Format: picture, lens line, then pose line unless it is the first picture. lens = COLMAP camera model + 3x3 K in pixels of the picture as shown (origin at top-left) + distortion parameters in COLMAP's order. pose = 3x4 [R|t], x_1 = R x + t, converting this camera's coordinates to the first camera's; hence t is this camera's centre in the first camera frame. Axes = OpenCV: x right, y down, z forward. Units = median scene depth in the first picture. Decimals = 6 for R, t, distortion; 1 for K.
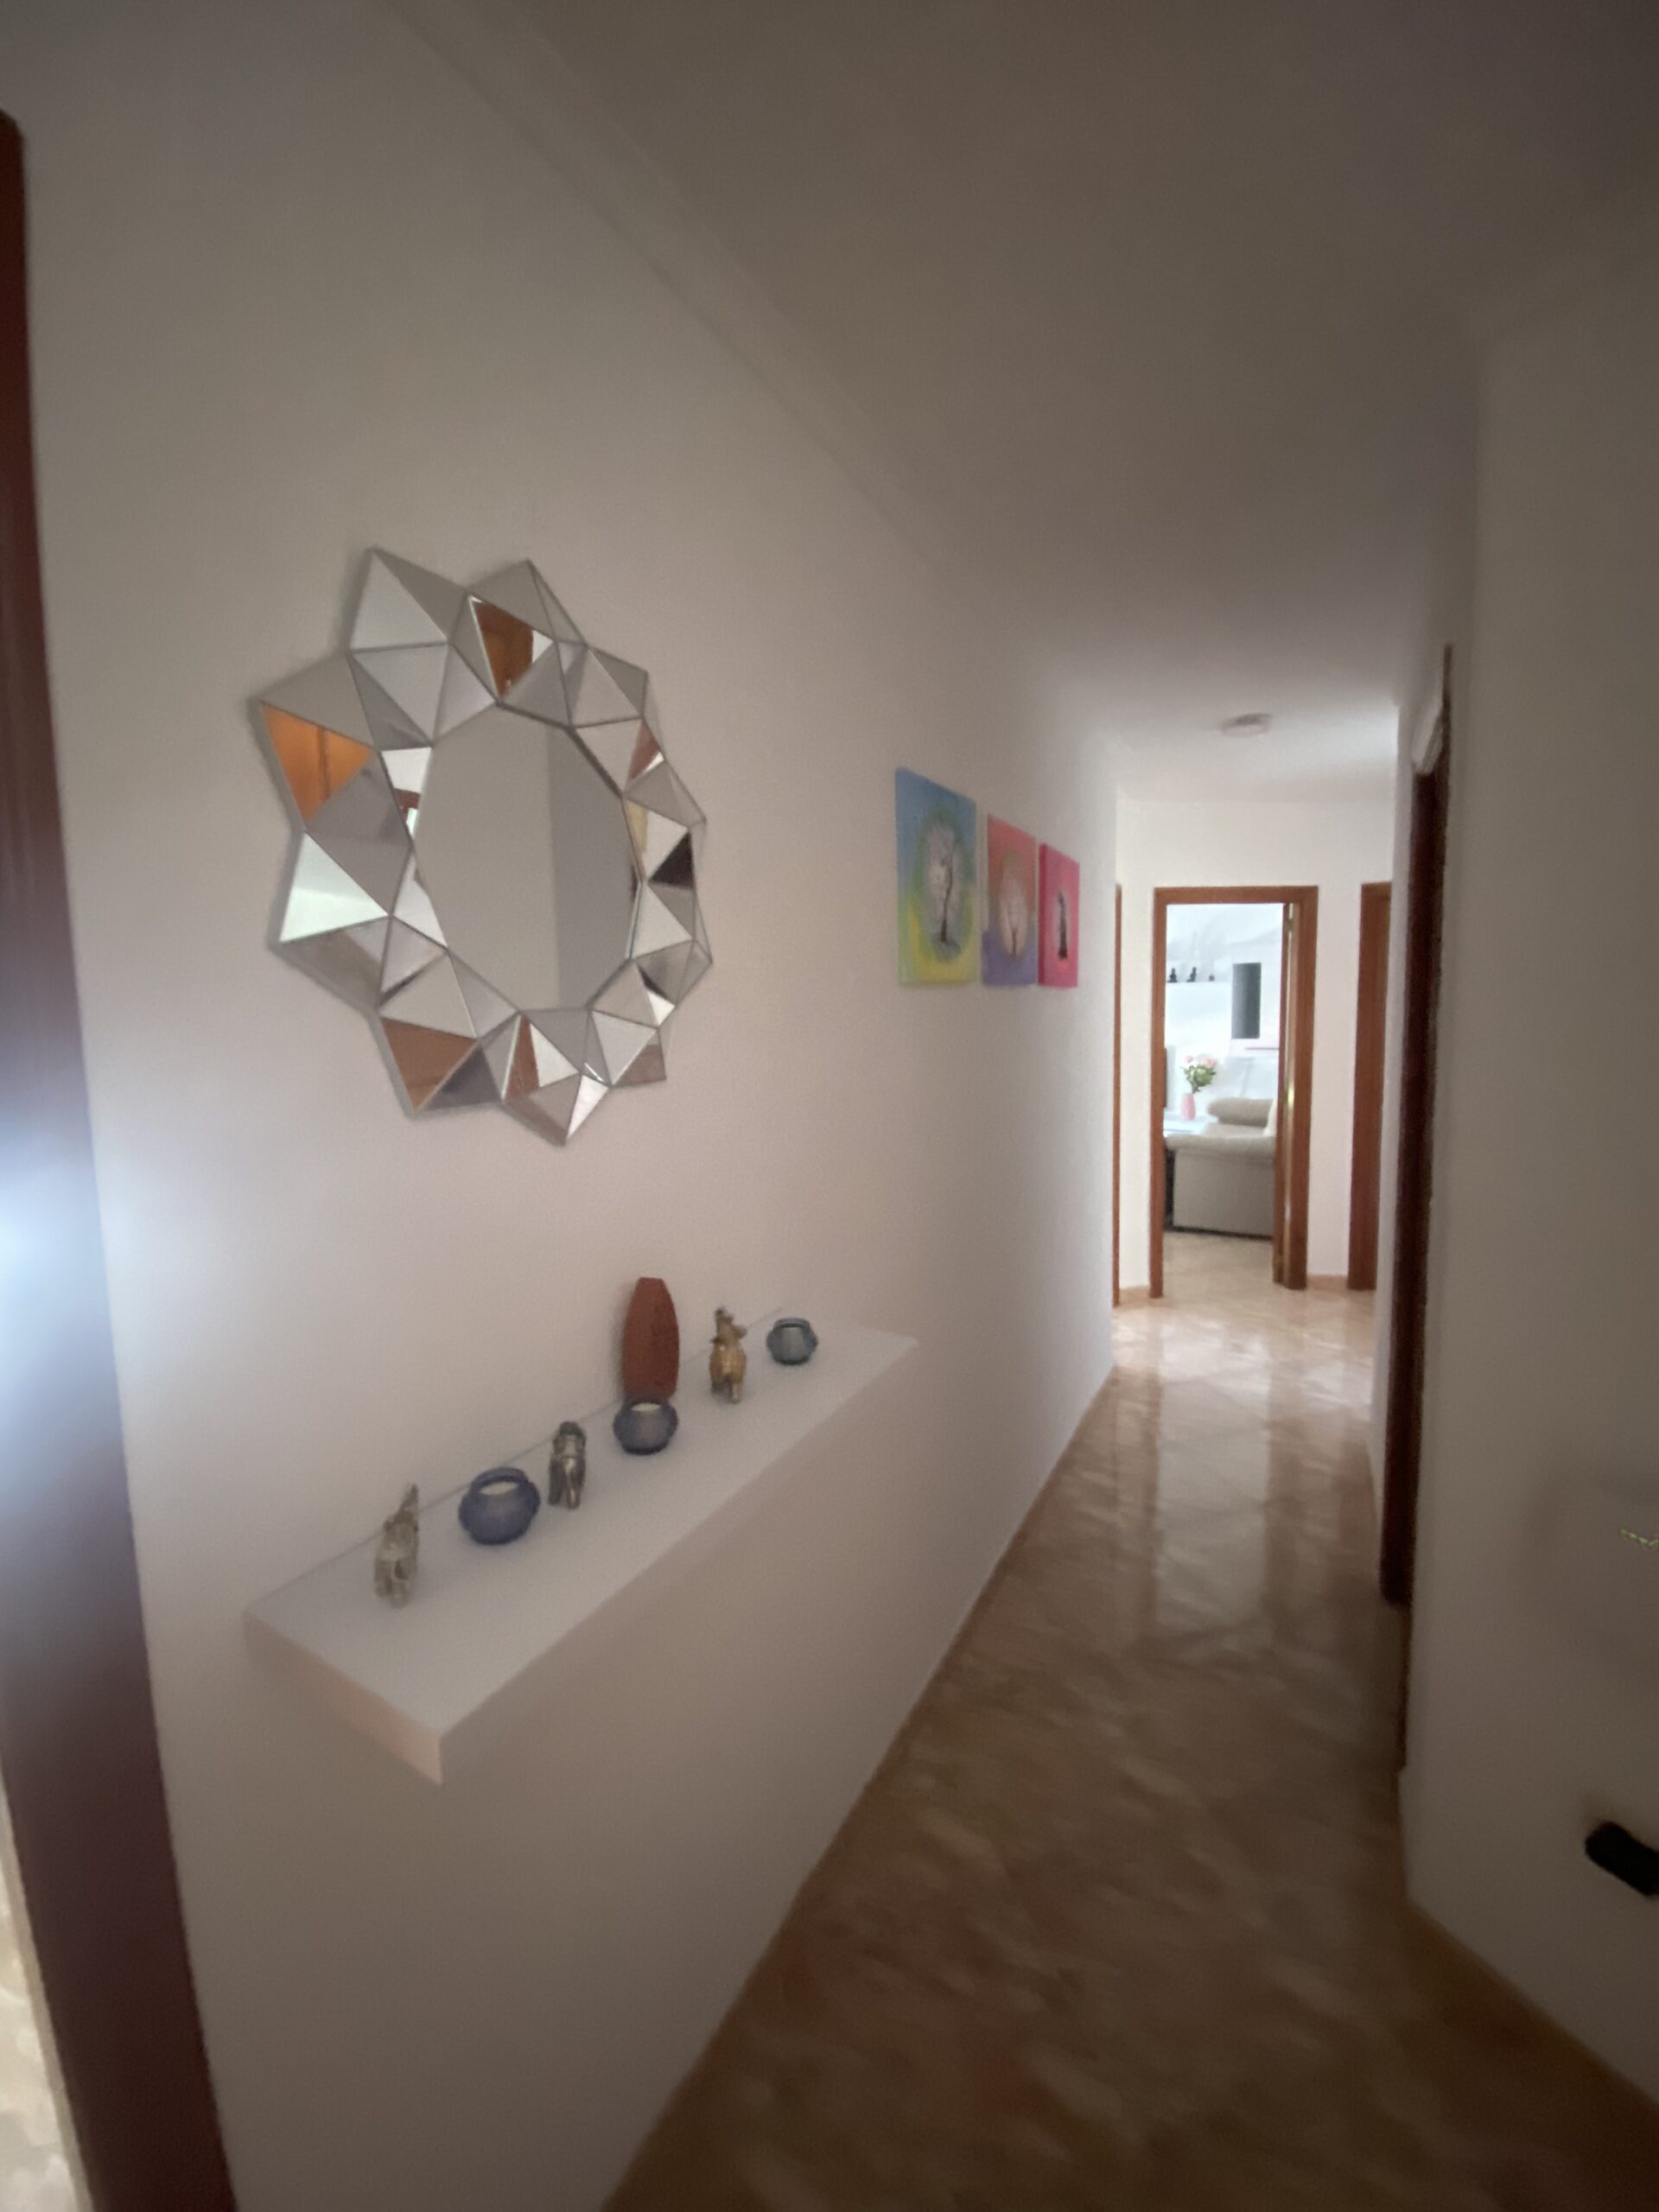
lens RADIAL K [[897.8, 0, 829.5], [0, 897.8, 1106.0], [0, 0, 1]] dist [0.002492, -0.015866]
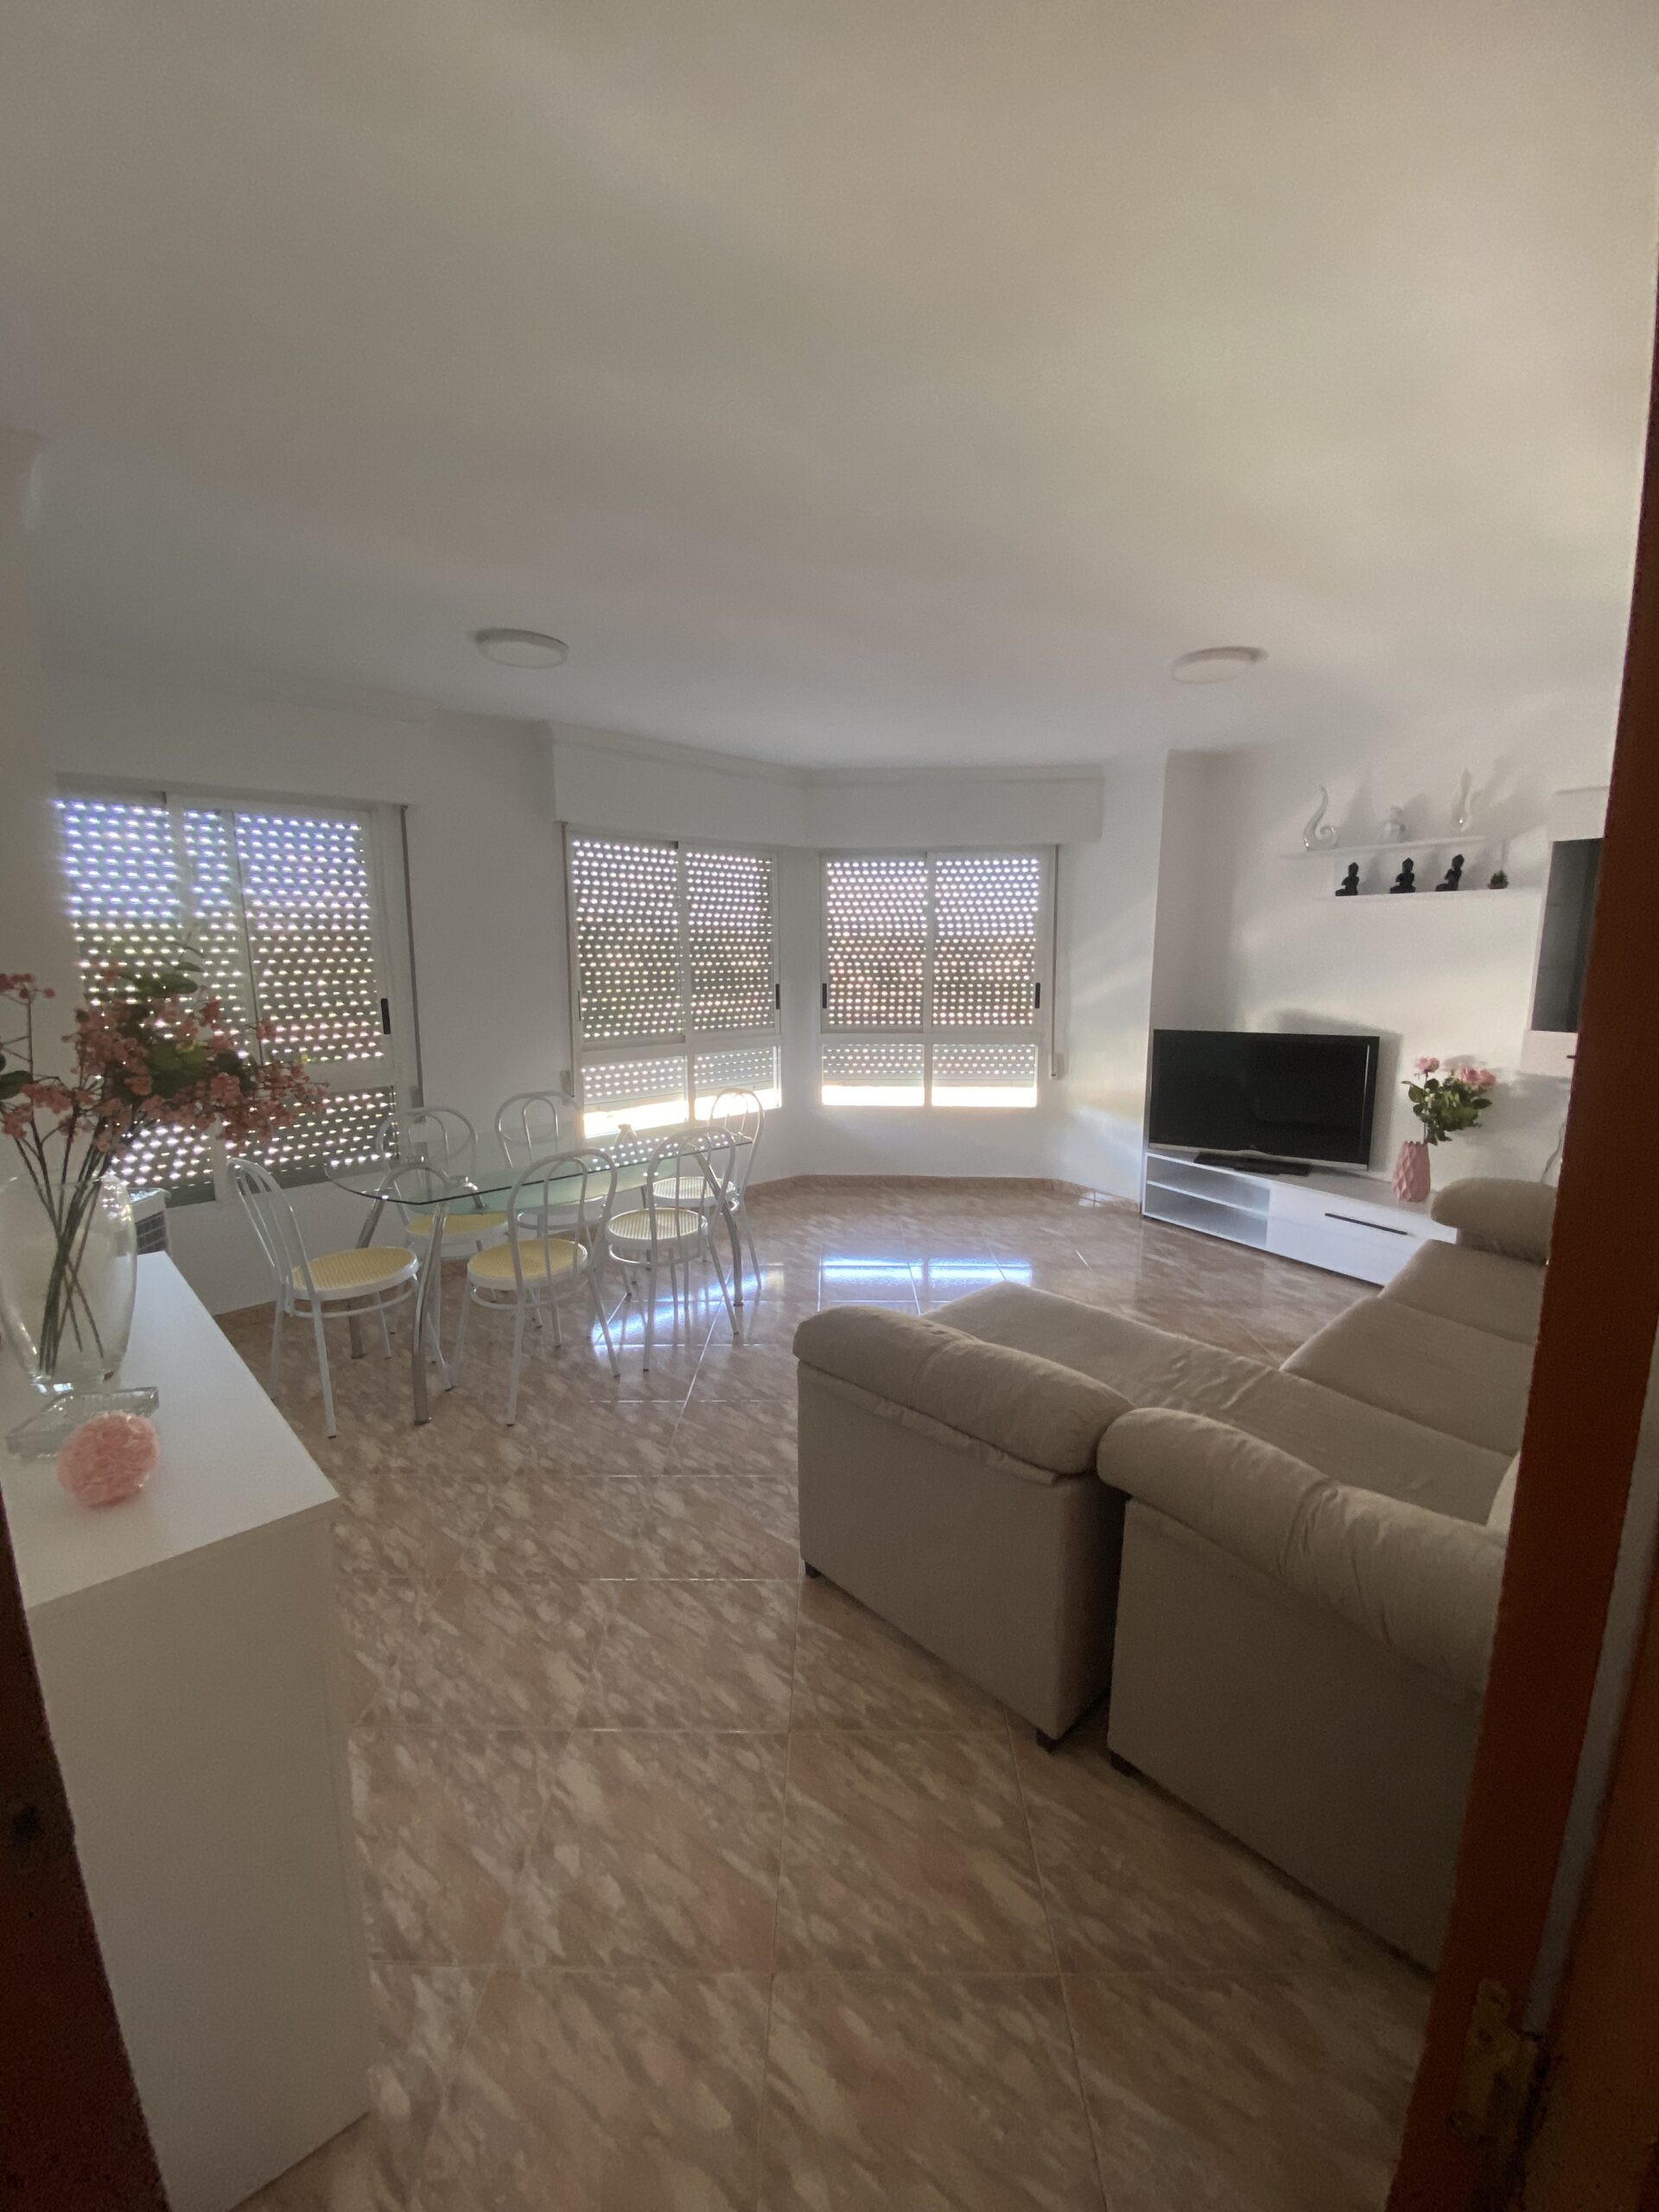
lens RADIAL K [[897.8, 0, 829.5], [0, 897.8, 1106.0], [0, 0, 1]] dist [0.002492, -0.015866]
pose [[0.953085, 0.064352, -0.295785, 0.294606], [-0.037463, 0.994705, 0.095698, -0.075276], [0.300377, -0.080127, 0.950449, 0.571233]]
